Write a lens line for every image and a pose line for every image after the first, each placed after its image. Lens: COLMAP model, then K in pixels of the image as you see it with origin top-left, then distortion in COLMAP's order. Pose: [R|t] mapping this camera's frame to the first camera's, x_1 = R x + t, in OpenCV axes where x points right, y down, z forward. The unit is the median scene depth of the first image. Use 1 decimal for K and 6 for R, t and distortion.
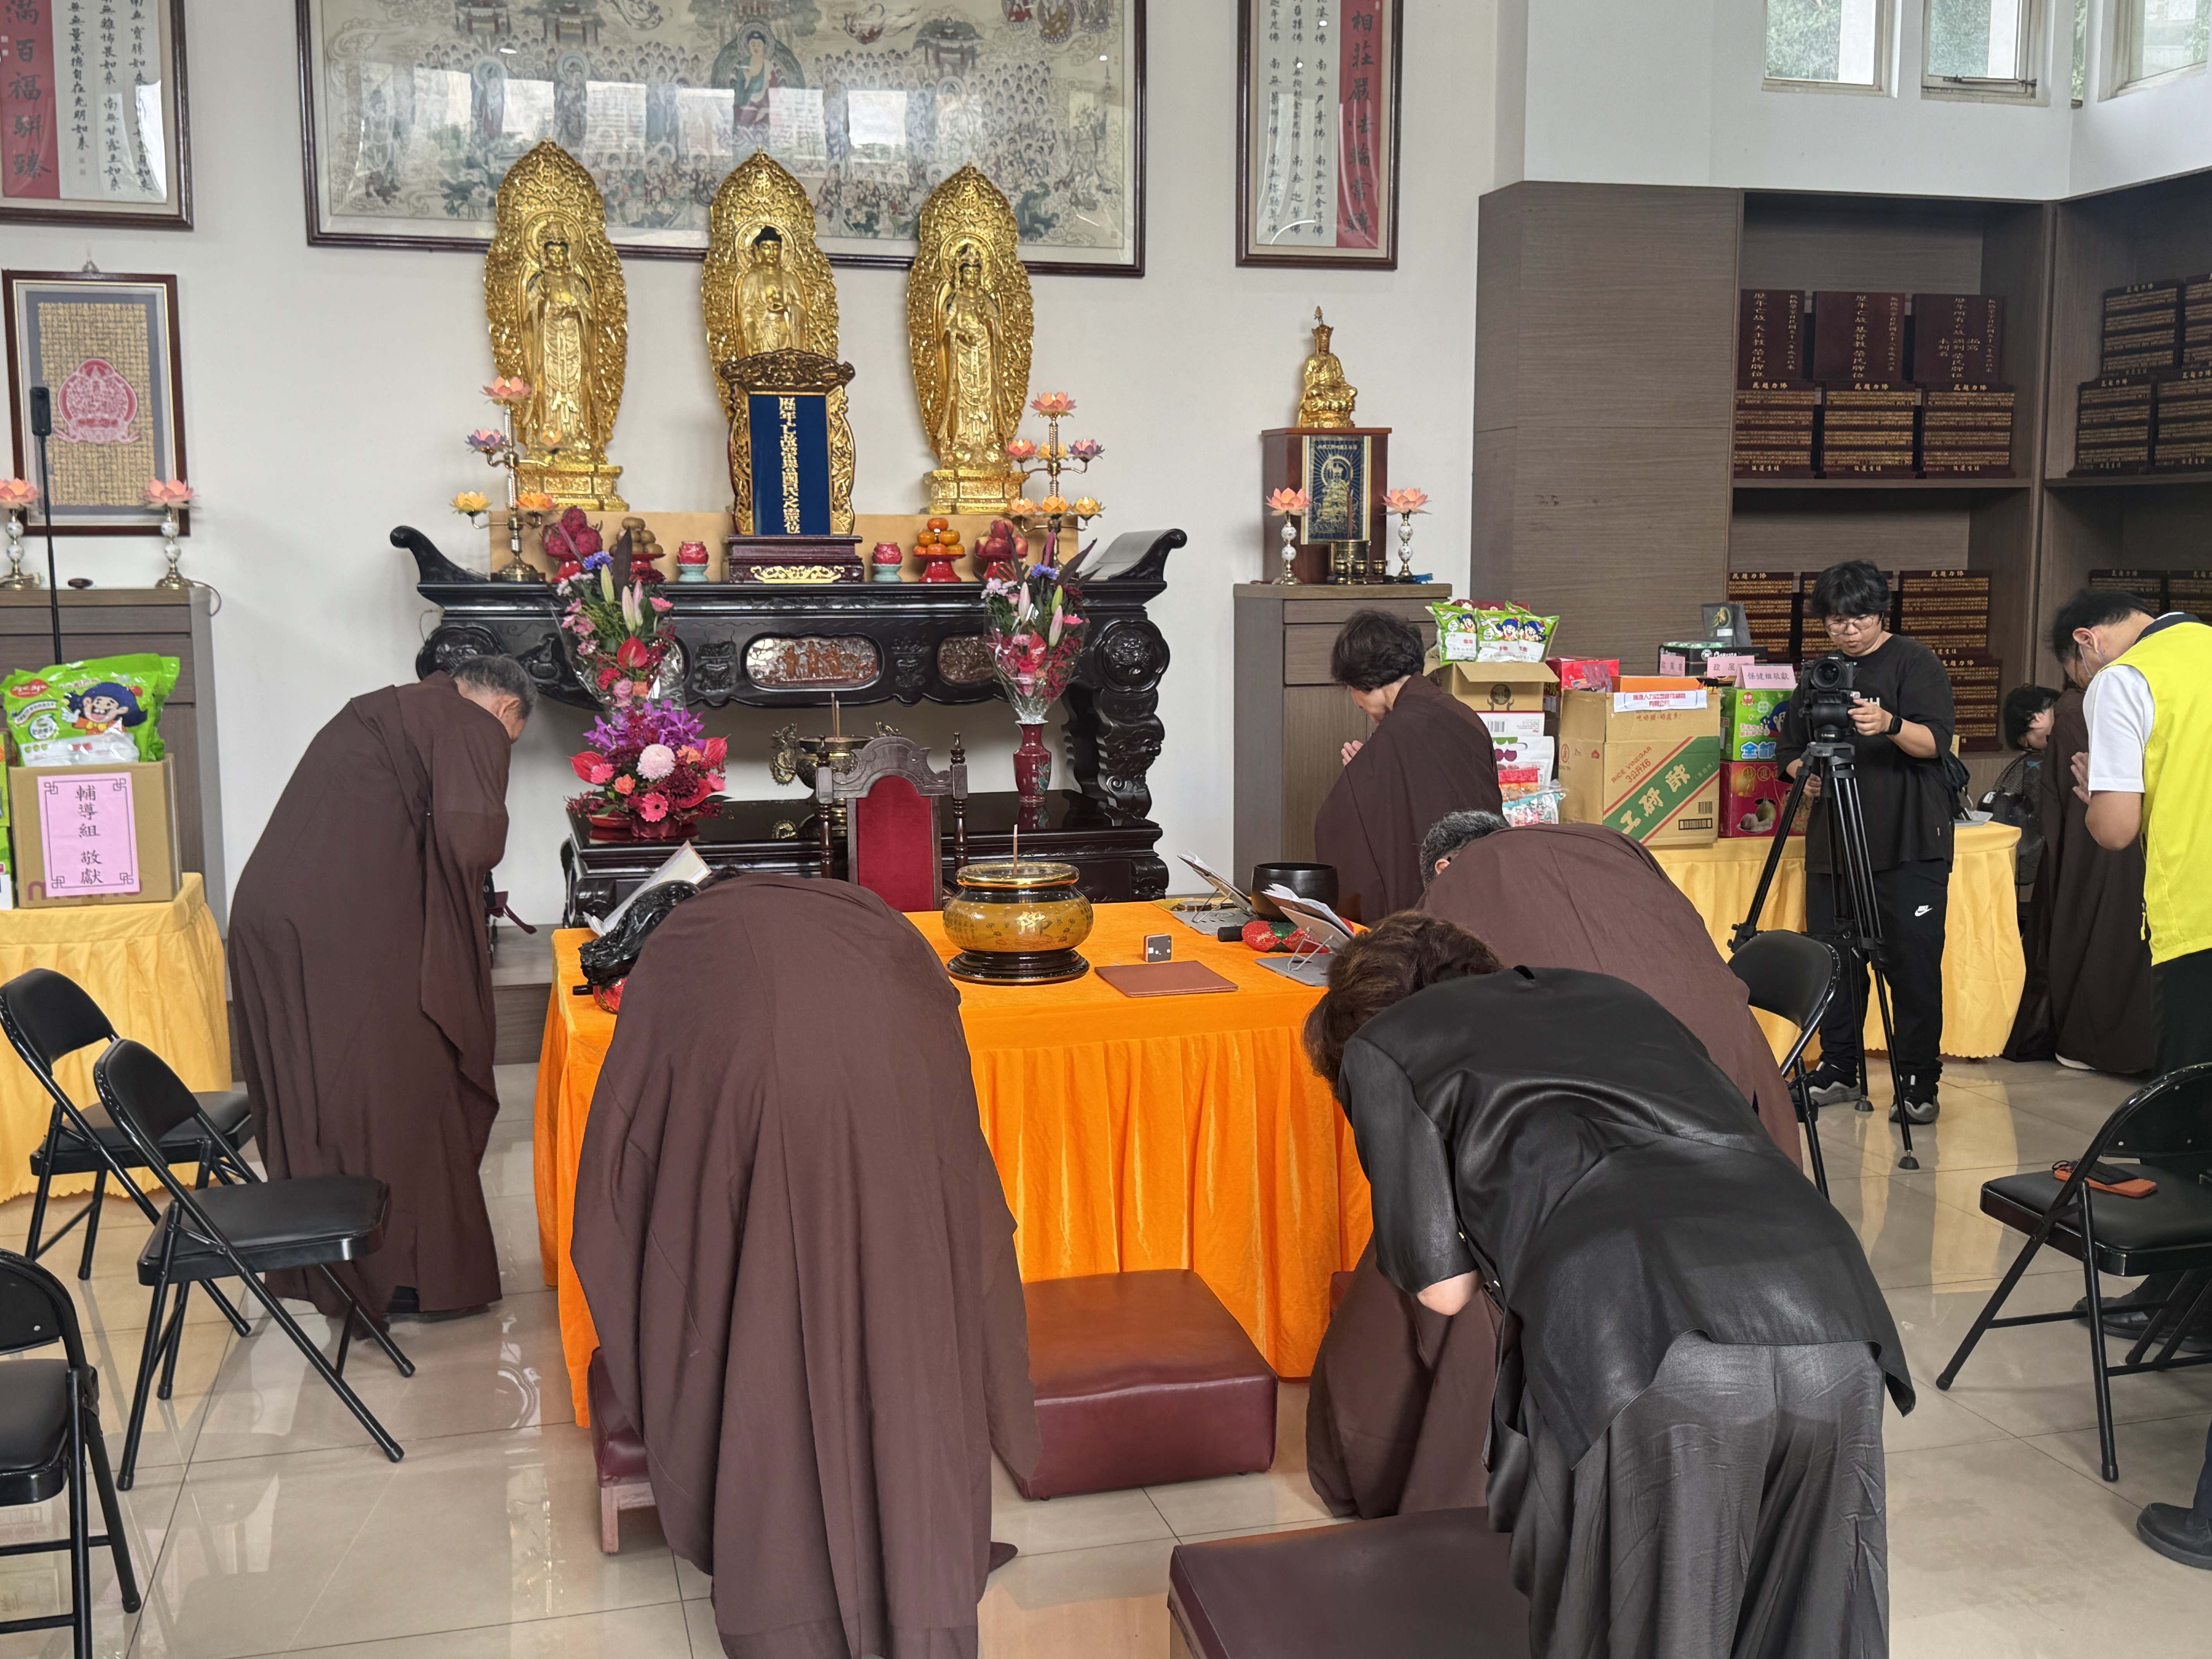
lens RADIAL K [[2215.6, 0, 1106.0], [0, 2215.6, 829.5], [0, 0, 1]] dist [0.204676, -0.466705]
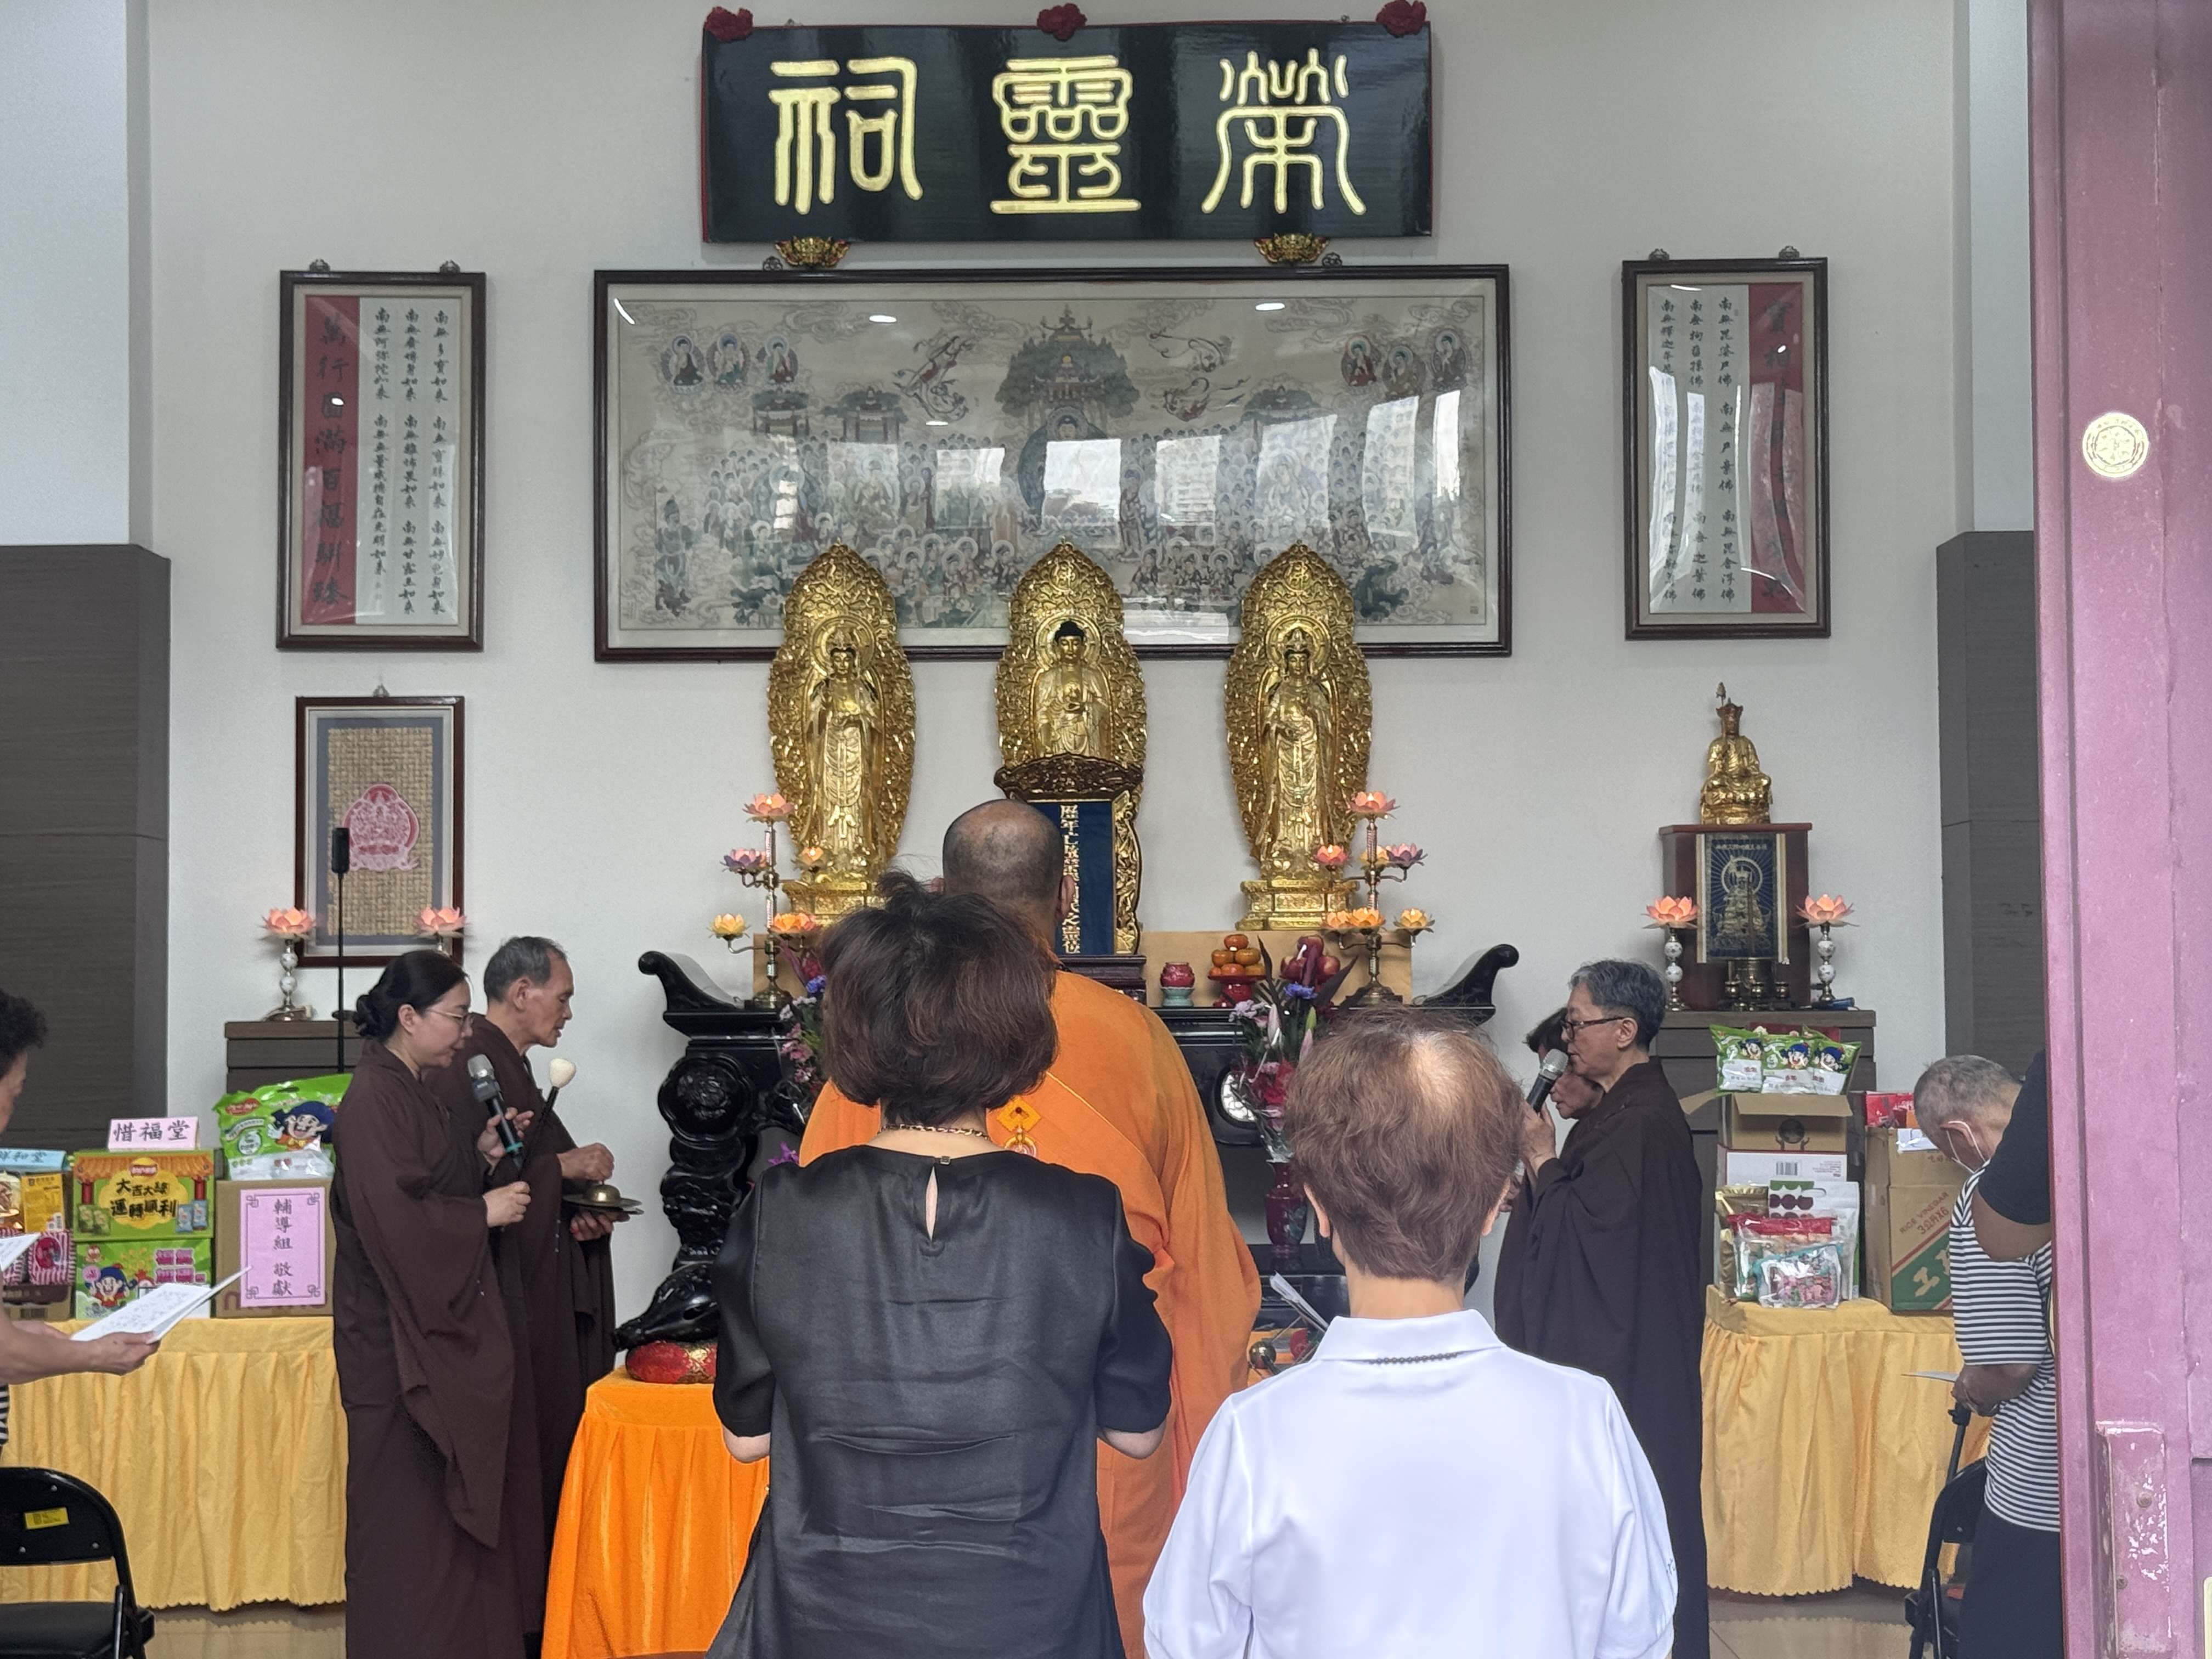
lens RADIAL K [[3541.5, 0, 1106.0], [0, 3541.5, 829.5], [0, 0, 1]] dist [0.147220, 0.007629]
pose [[0.962701, -0.016569, -0.270061, 0.253065], [-0.029667, 0.985641, -0.166226, 0.052497], [0.268937, 0.168038, 0.948386, -0.341784]]
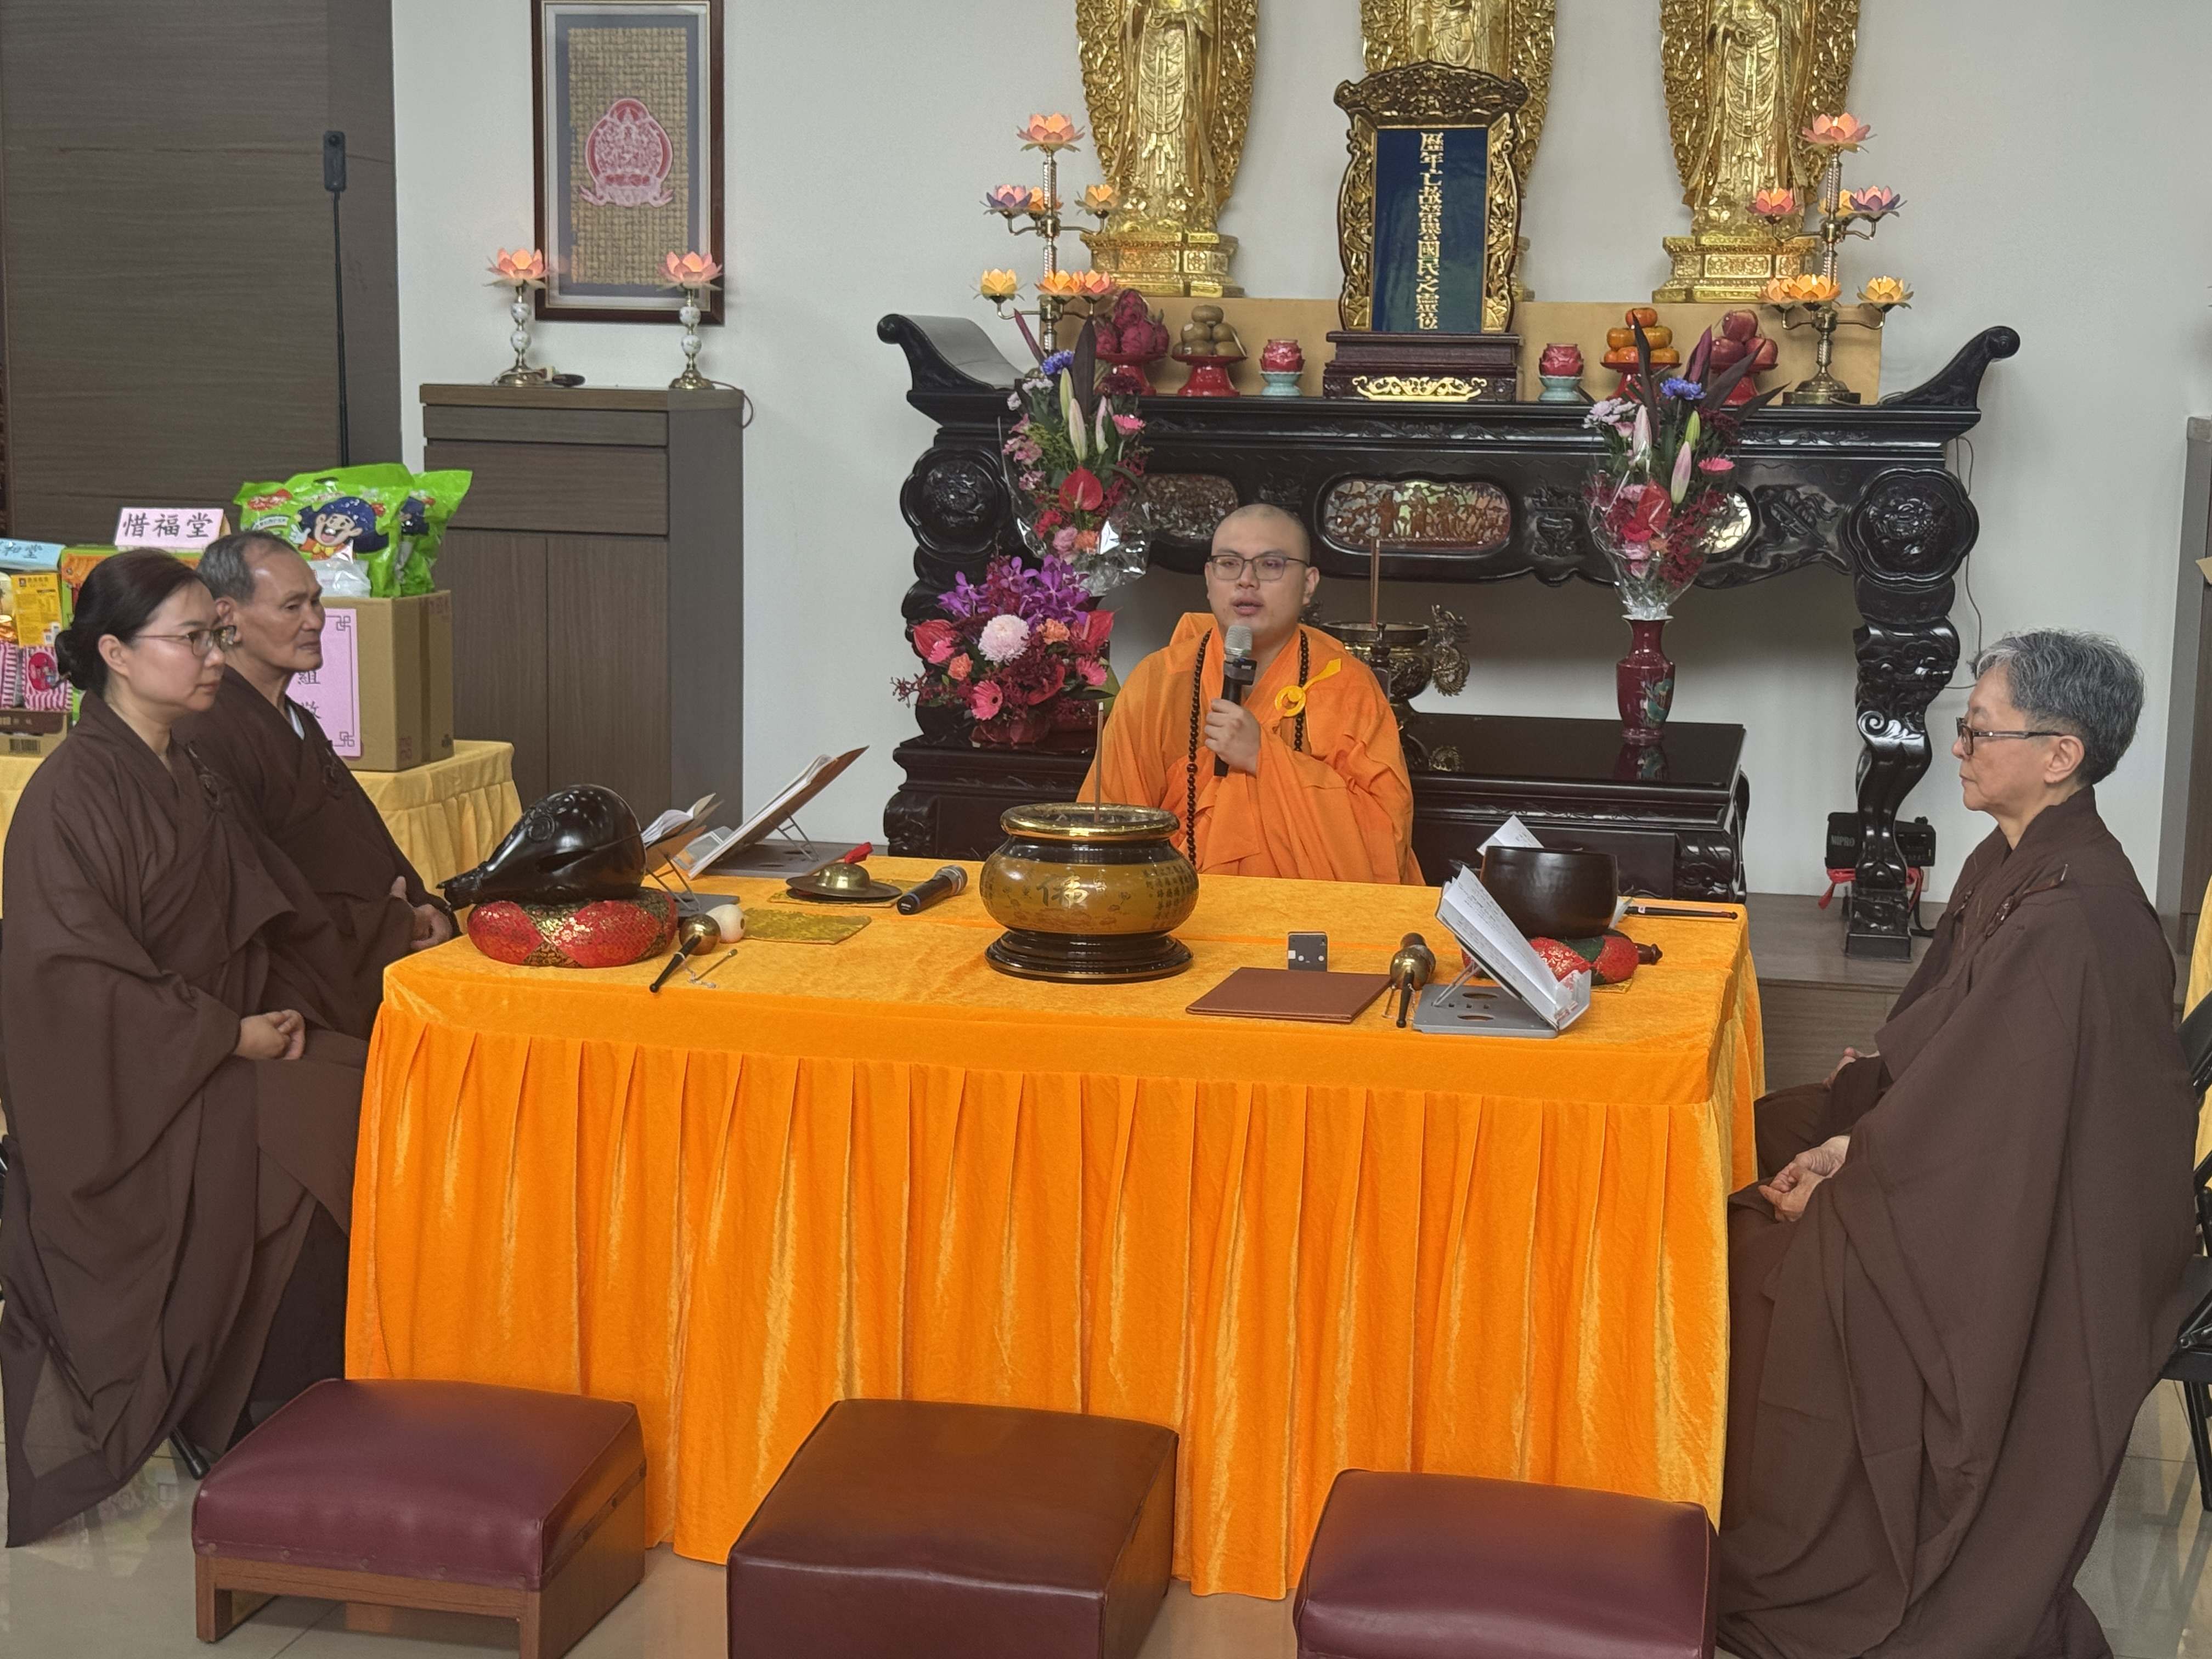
lens RADIAL K [[3164.9, 0, 1106.0], [0, 3164.9, 829.5], [0, 0, 1]] dist [0.153814, -0.202676]
pose [[0.882407, 0.089459, -0.461904, 0.240785], [-0.079510, 0.995990, 0.041006, -0.010310], [0.463720, 0.000542, 0.885982, 0.076273]]
